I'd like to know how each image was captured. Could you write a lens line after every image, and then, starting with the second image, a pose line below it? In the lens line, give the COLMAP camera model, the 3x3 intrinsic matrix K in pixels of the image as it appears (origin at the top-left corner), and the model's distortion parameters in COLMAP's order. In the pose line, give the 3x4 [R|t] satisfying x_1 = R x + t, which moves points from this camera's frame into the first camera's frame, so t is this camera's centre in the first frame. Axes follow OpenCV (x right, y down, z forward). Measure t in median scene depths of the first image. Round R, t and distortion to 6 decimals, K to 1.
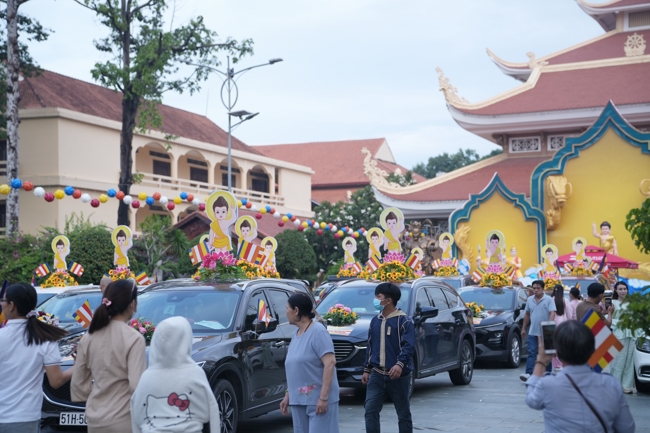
lens RADIAL K [[1200.2, 0, 333.7], [0, 1200.2, 218.2], [0, 0, 1]] dist [0.546534, 0.060919]
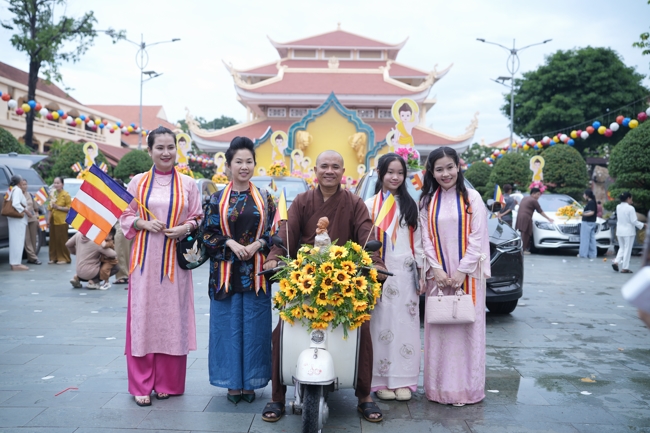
lens RADIAL K [[666.7, 0, 325.0], [0, 666.7, 216.5], [0, 0, 1]] dist [-0.120599, 0.415794]
pose [[0.942218, 0.020998, 0.334342, -0.102798], [-0.049115, 0.995908, 0.075865, 0.012981], [-0.331380, -0.087902, 0.939394, 0.103618]]
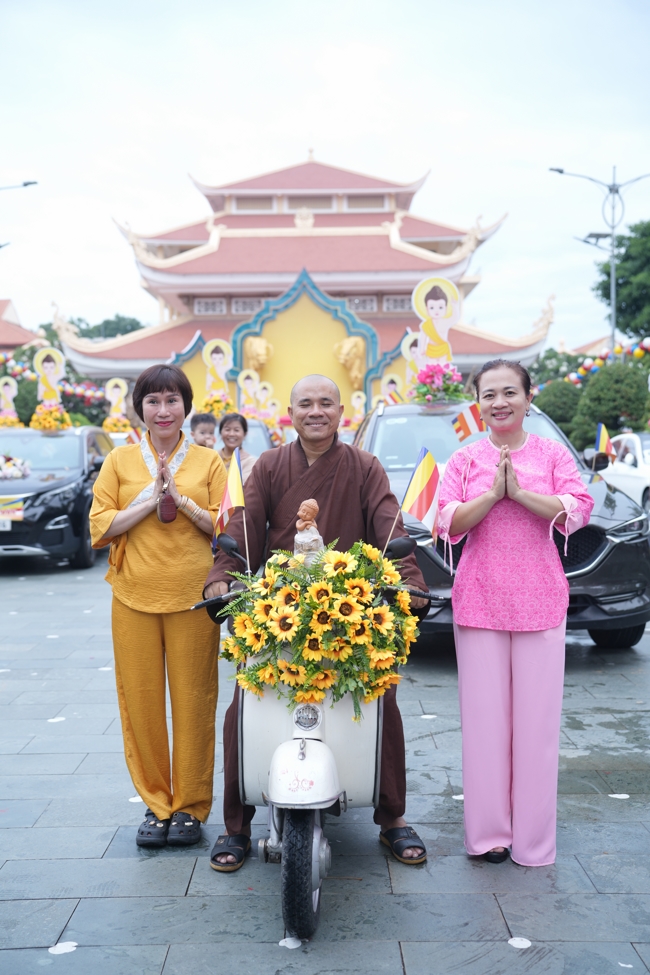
lens RADIAL K [[1125.1, 0, 325.0], [0, 1125.1, 487.5], [0, 0, 1]] dist [0.046174, 0.041285]
pose [[0.933953, -0.011704, 0.357205, -0.102207], [-0.018694, 0.996496, 0.081528, 0.012298], [-0.356908, -0.082821, 0.930461, 0.107813]]
